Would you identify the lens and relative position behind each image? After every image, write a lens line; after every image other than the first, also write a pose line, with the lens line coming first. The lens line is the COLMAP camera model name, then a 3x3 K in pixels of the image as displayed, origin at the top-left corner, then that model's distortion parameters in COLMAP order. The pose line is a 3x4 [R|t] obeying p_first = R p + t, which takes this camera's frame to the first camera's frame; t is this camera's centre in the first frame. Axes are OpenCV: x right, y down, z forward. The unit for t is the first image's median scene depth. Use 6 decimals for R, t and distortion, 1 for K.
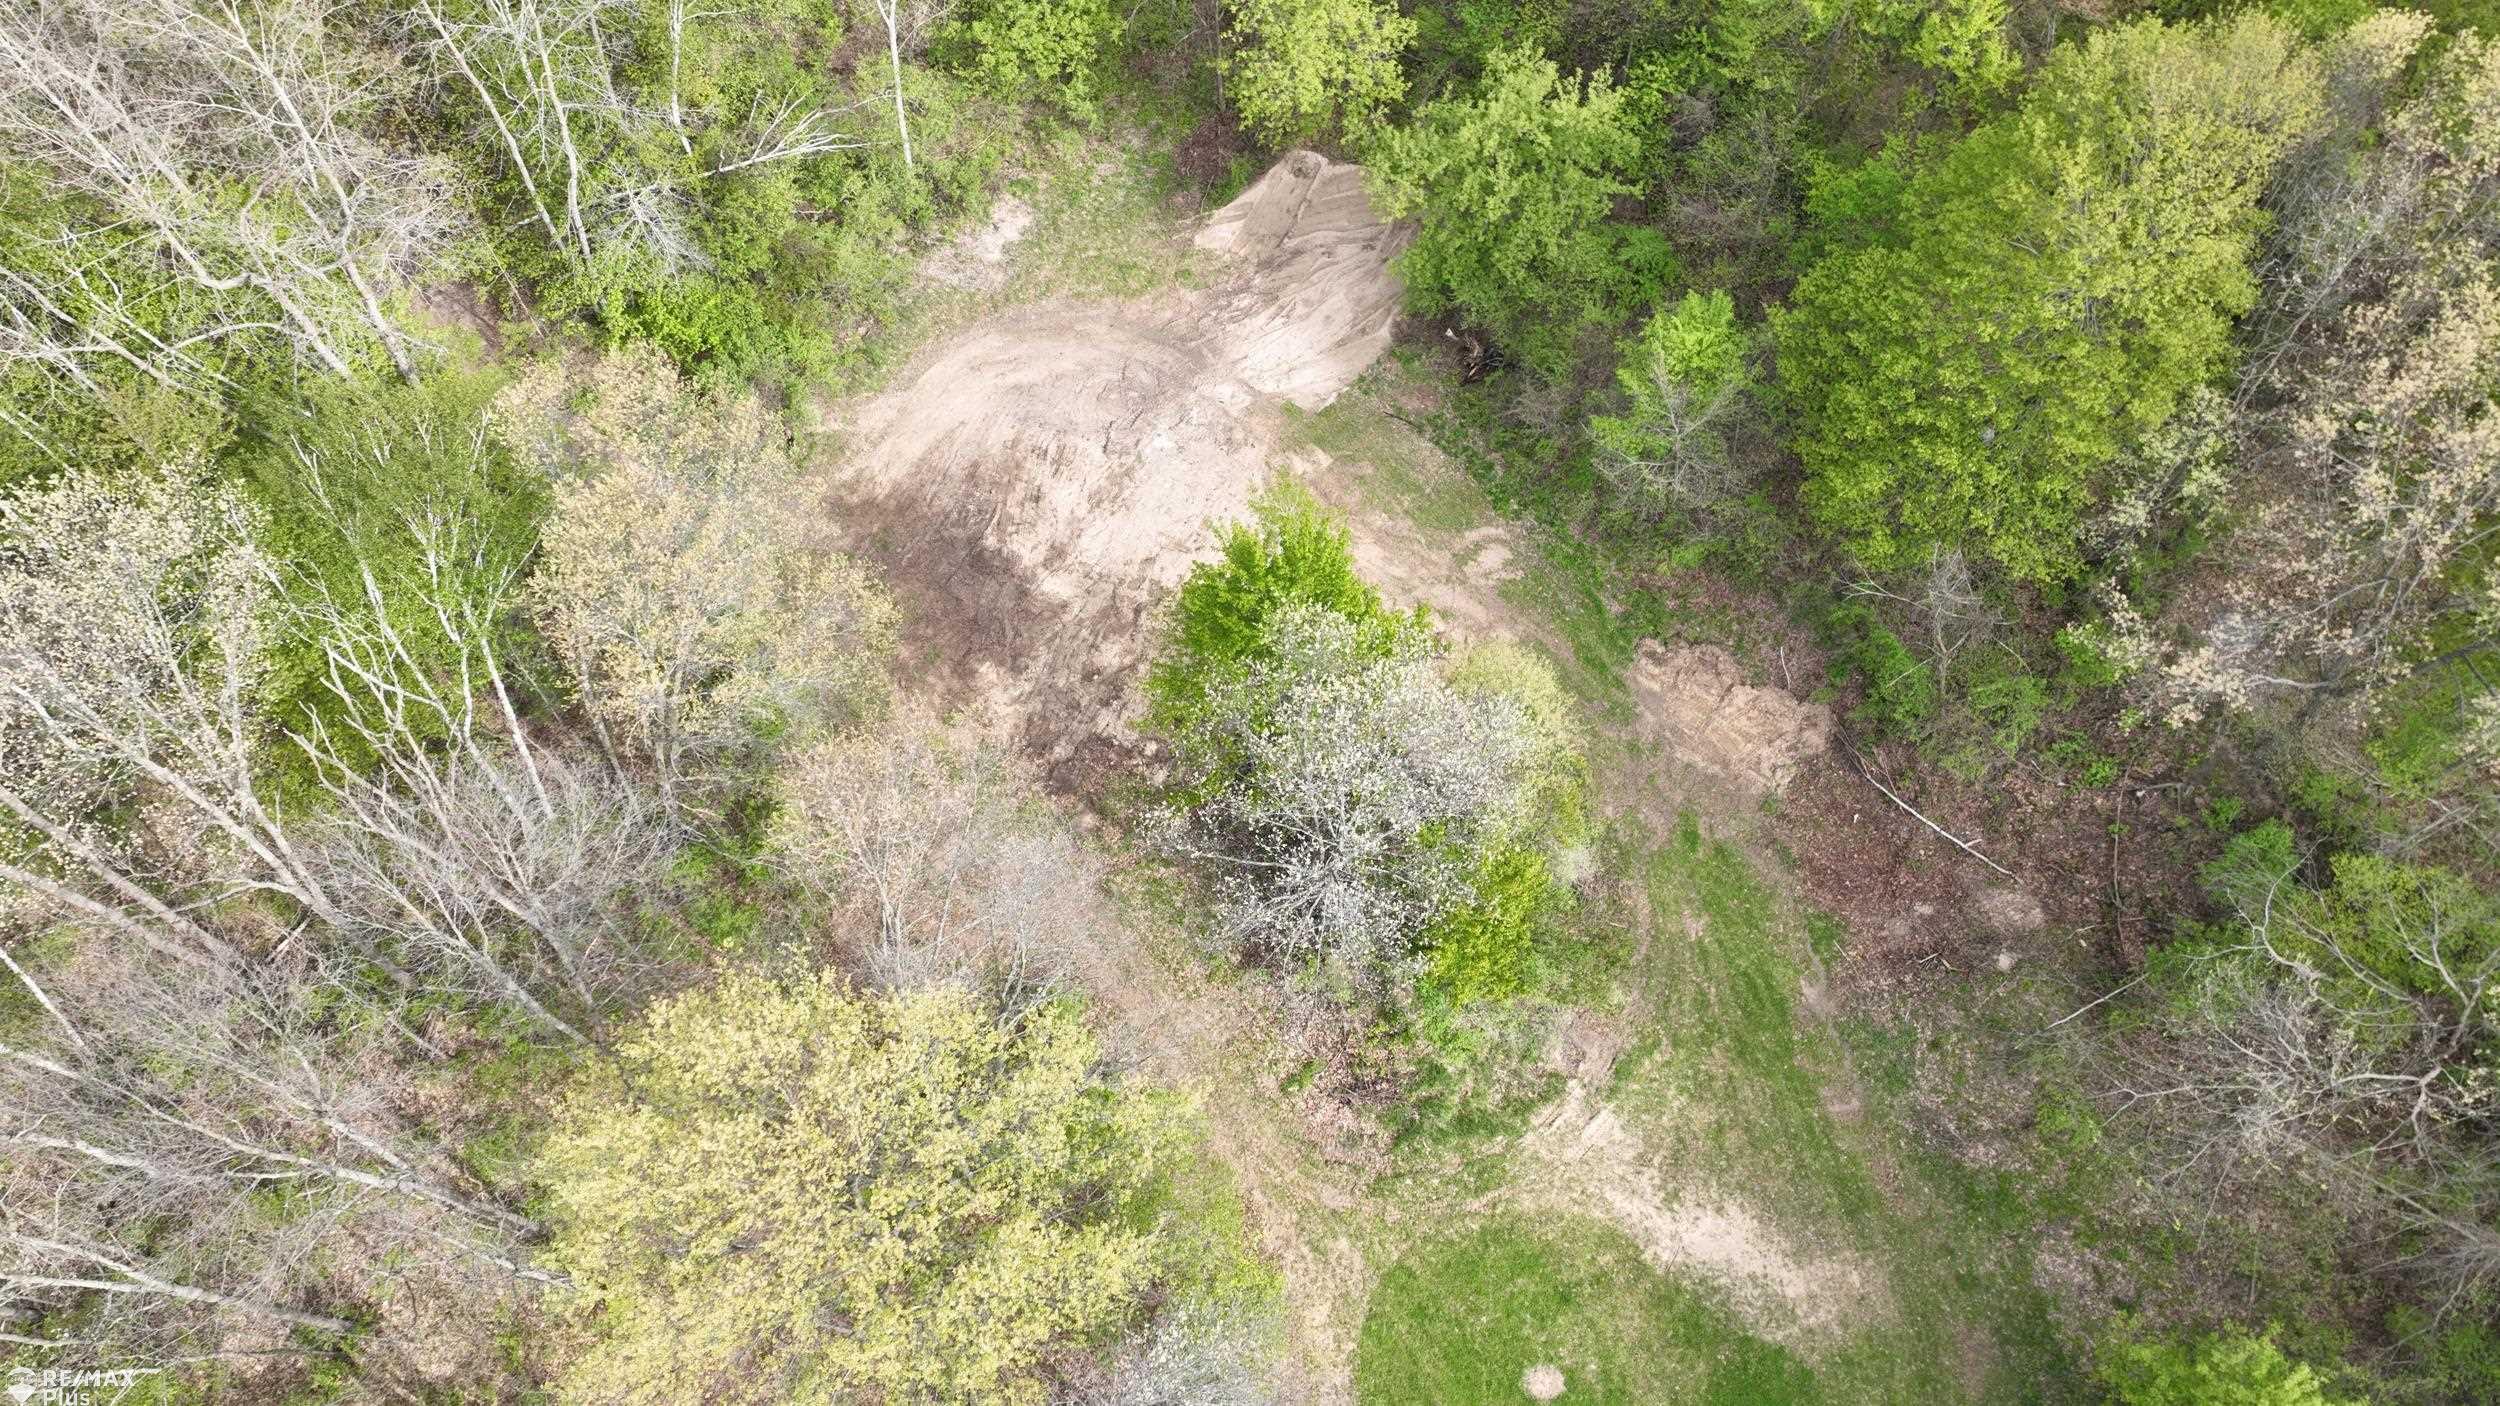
lens RADIAL K [[1775.4, 0, 1259.9], [0, 1775.4, 692.7], [0, 0, 1]] dist [0.006902, 0.009283]
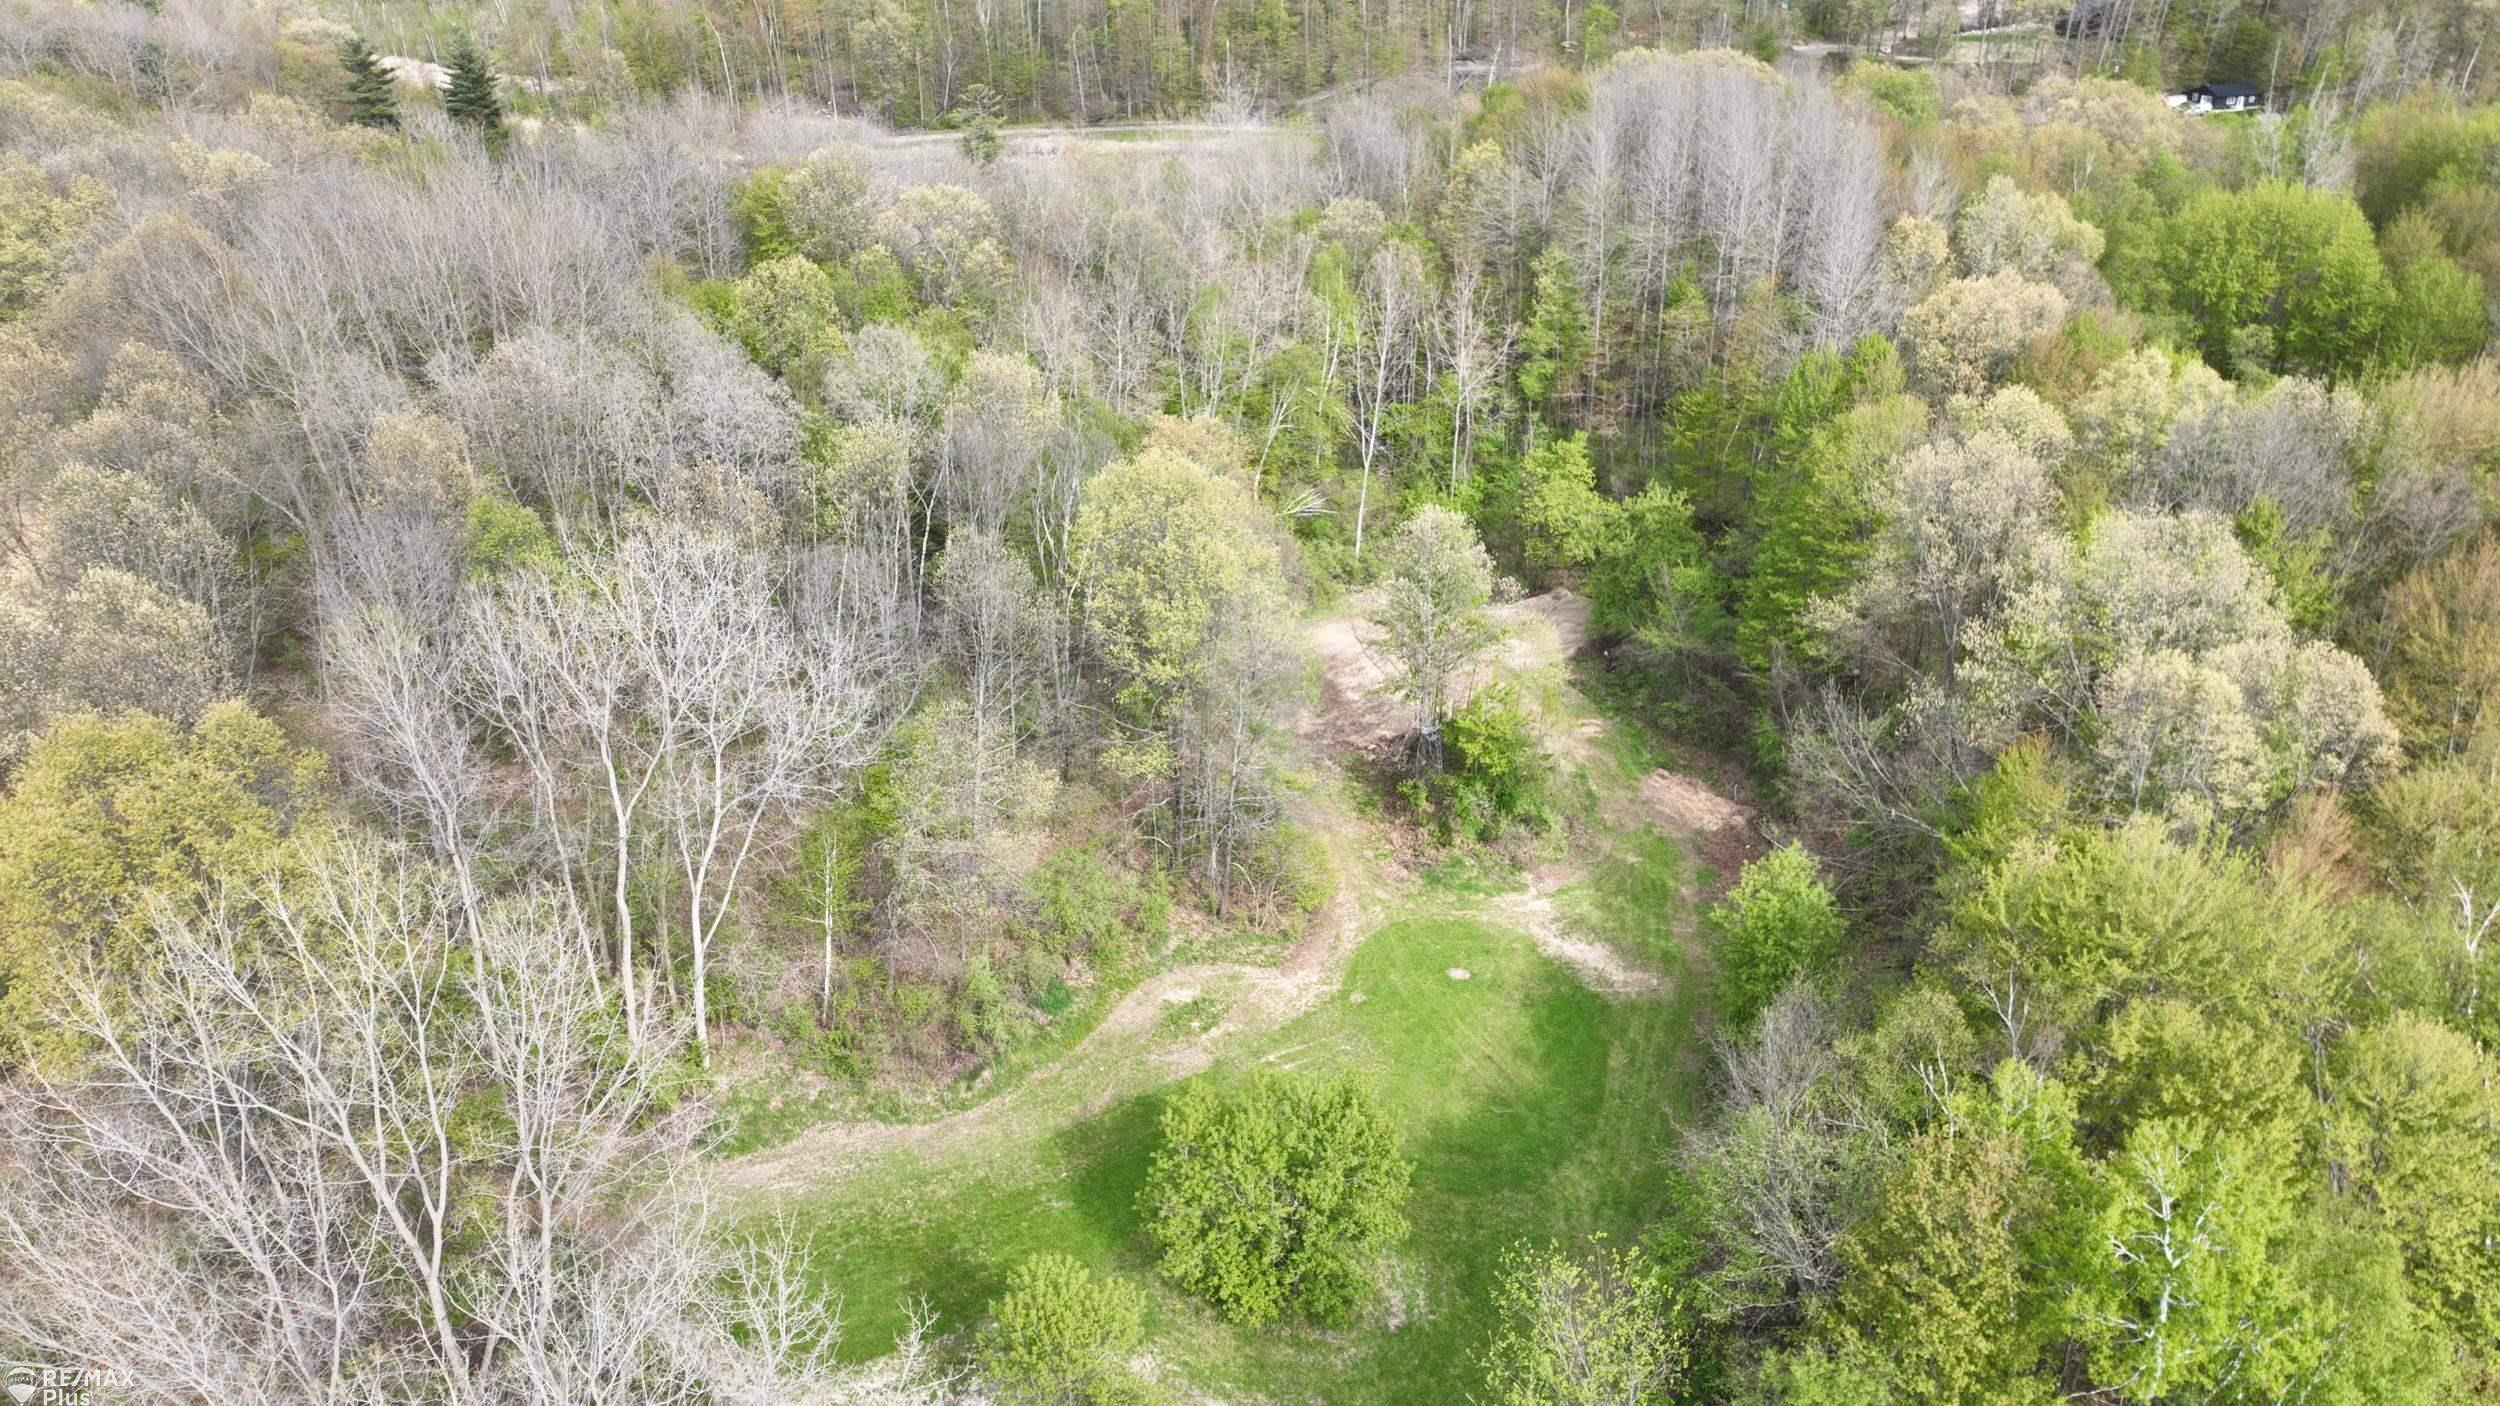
lens RADIAL K [[1775.4, 0, 1251.0], [0, 1775.4, 669.0], [0, 0, 1]] dist [0.006902, 0.009283]
pose [[0.917653, 0.176732, -0.355920, 0.418854], [-0.356877, 0.760478, -0.542505, 0.914683], [0.174791, 0.624851, 0.760926, -0.432147]]
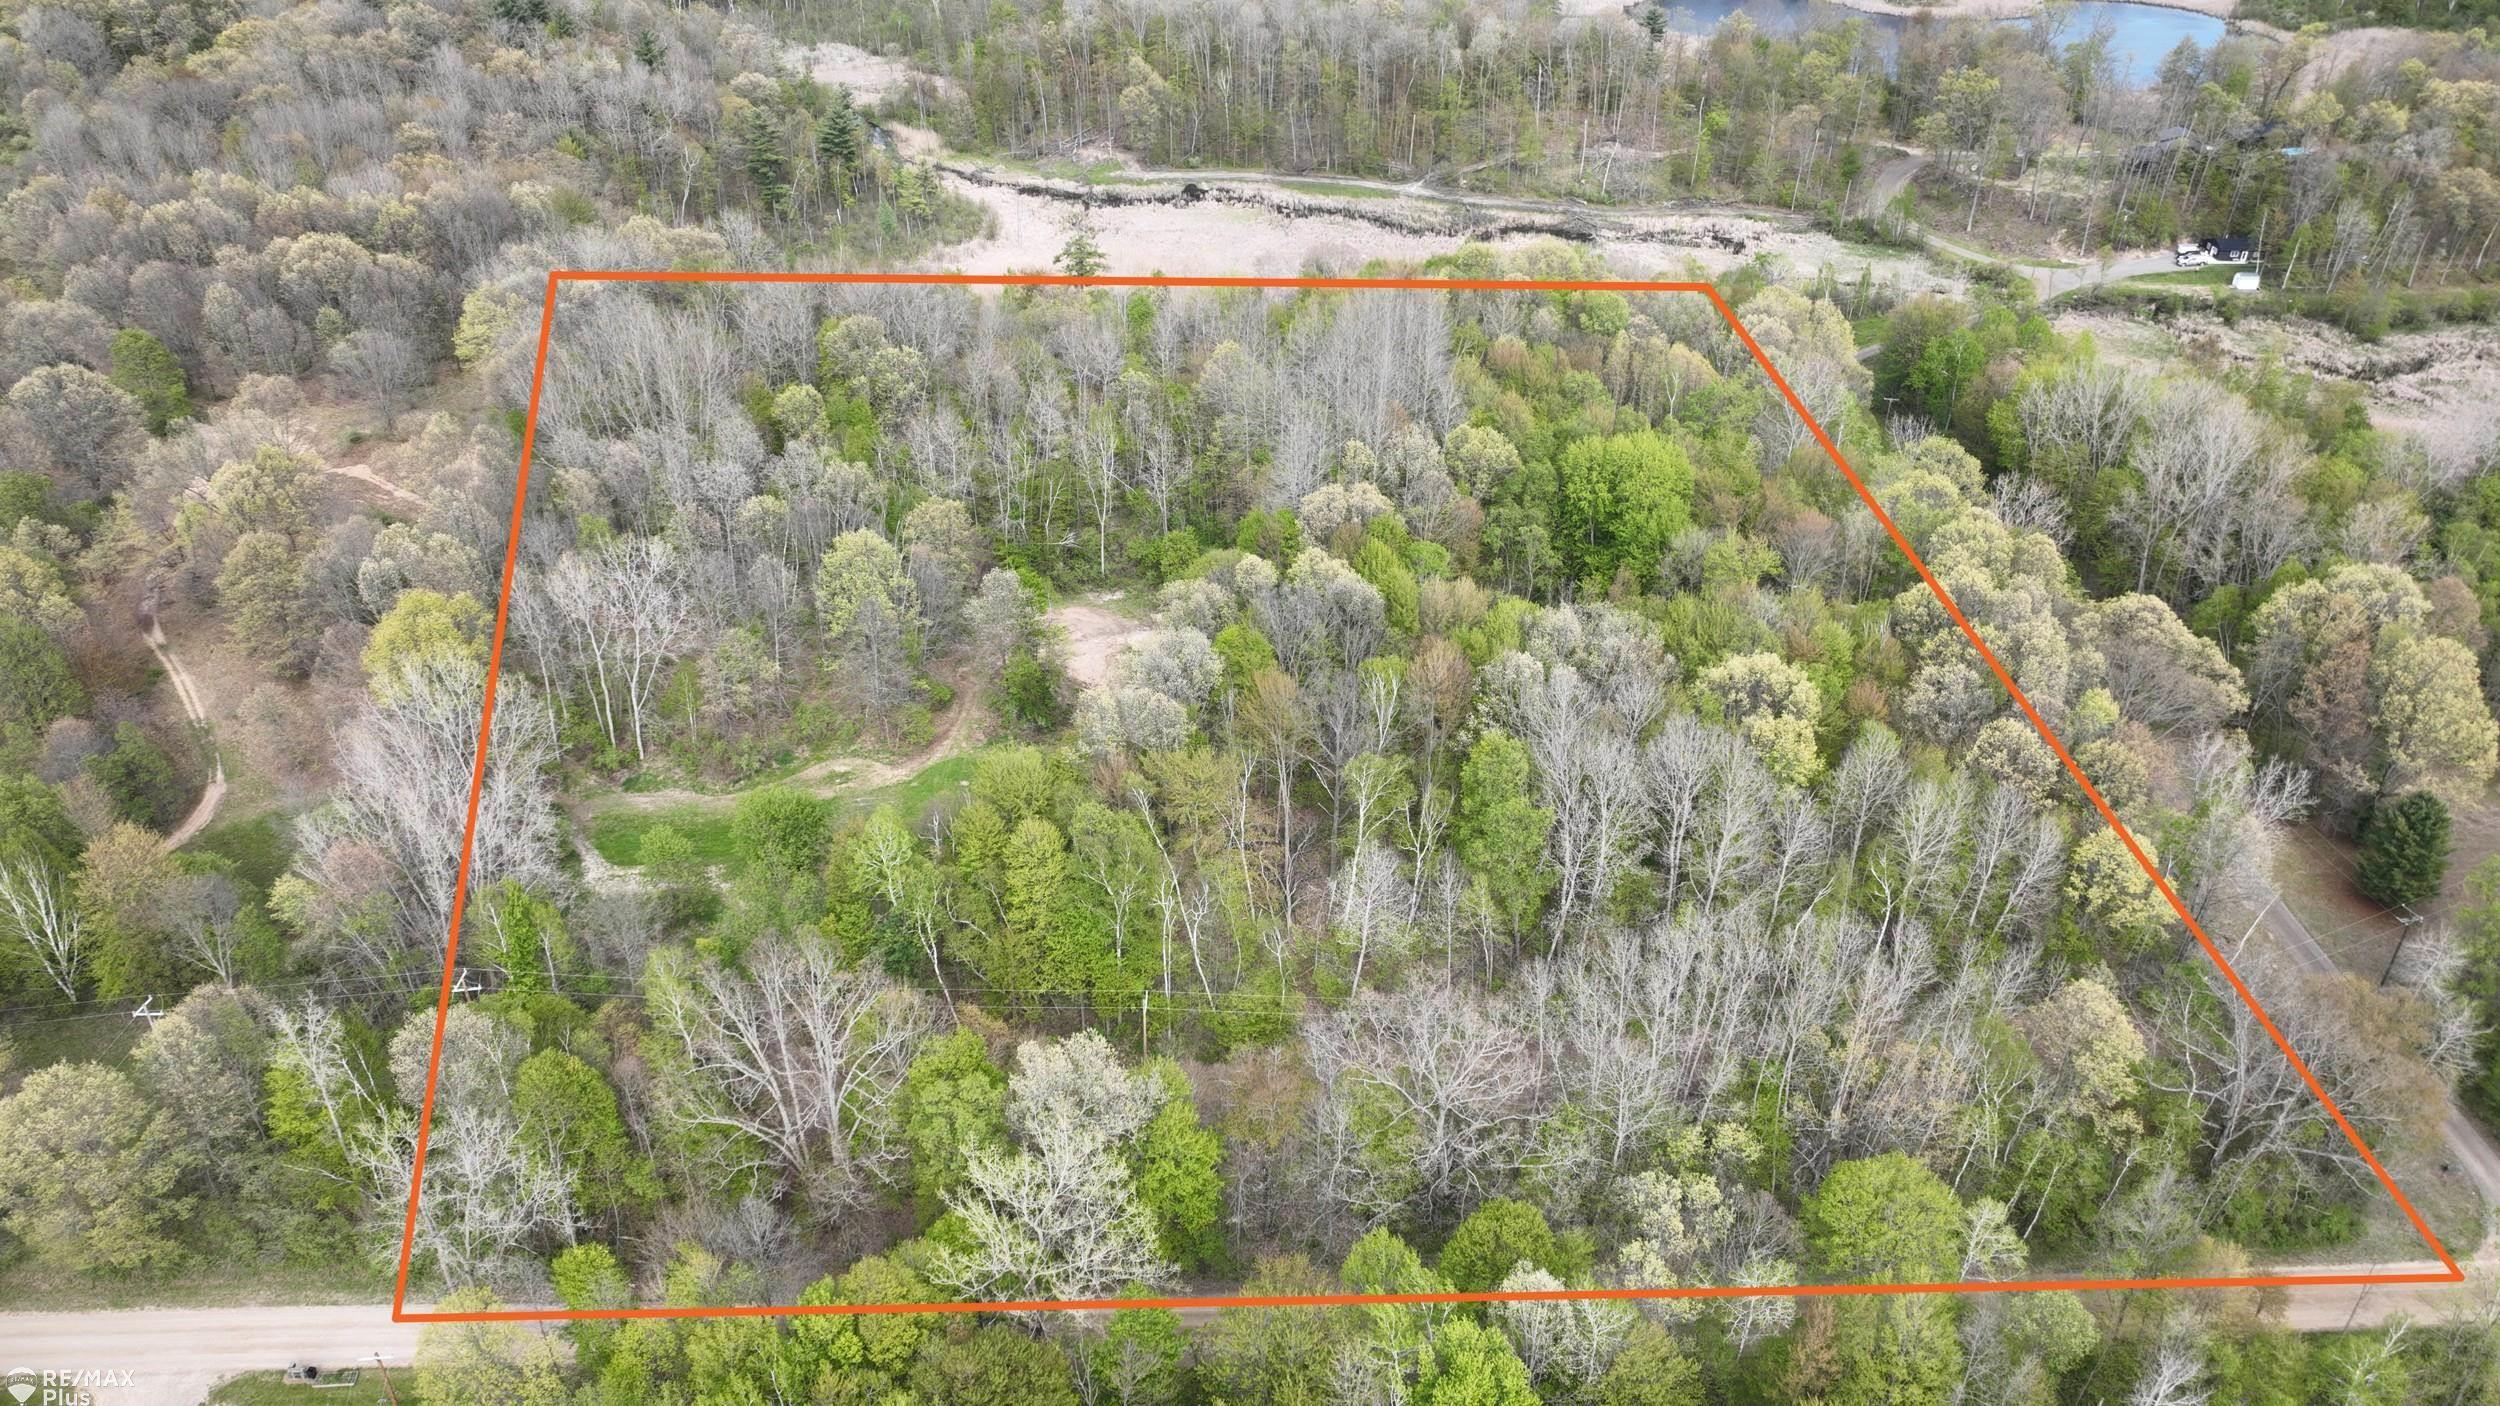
lens RADIAL K [[1775.4, 0, 1247.8], [0, 1775.4, 694.0], [0, 0, 1]] dist [0.006902, 0.009283]
pose [[0.753848, 0.349182, -0.556583, 2.091105], [-0.596512, 0.718869, -0.356933, 0.973921], [0.275476, 0.601081, 0.750210, -1.427914]]
